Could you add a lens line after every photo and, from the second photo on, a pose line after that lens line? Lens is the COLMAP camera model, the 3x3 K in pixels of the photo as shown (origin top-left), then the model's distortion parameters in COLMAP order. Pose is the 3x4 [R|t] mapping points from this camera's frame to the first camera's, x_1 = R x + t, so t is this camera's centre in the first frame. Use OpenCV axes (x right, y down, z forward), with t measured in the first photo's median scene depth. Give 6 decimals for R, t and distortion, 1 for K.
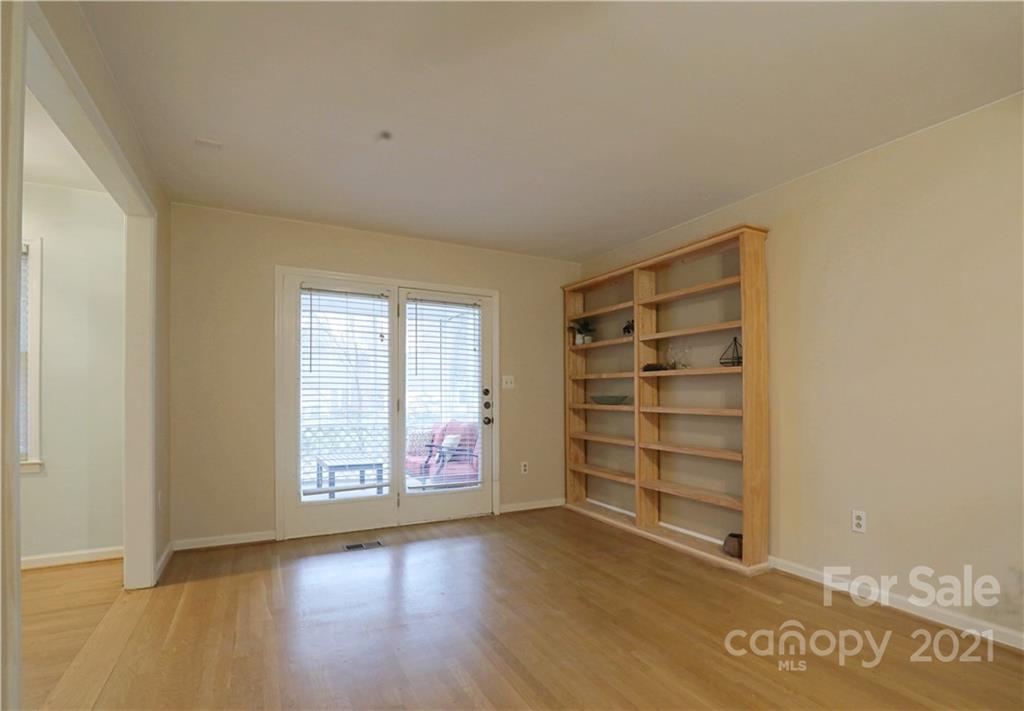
lens RADIAL K [[519.3, 0, 526.1], [0, 519.3, 391.5], [0, 0, 1]] dist [-0.007000, -0.000132]
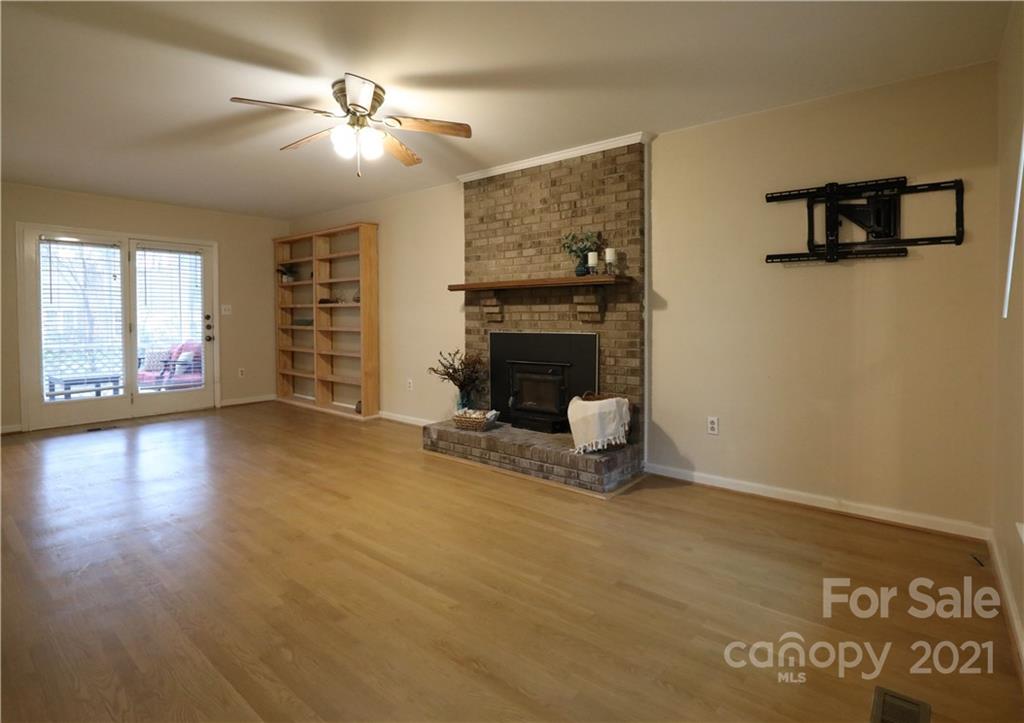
lens RADIAL K [[568.1, 0, 533.4], [0, 568.1, 325.8], [0, 0, 1]] dist [-0.002065, -0.002640]
pose [[0.936283, -0.010379, 0.351094, 0.210758], [0.001436, 0.999668, 0.025722, -0.014528], [-0.351245, -0.023579, 0.935987, -0.725242]]
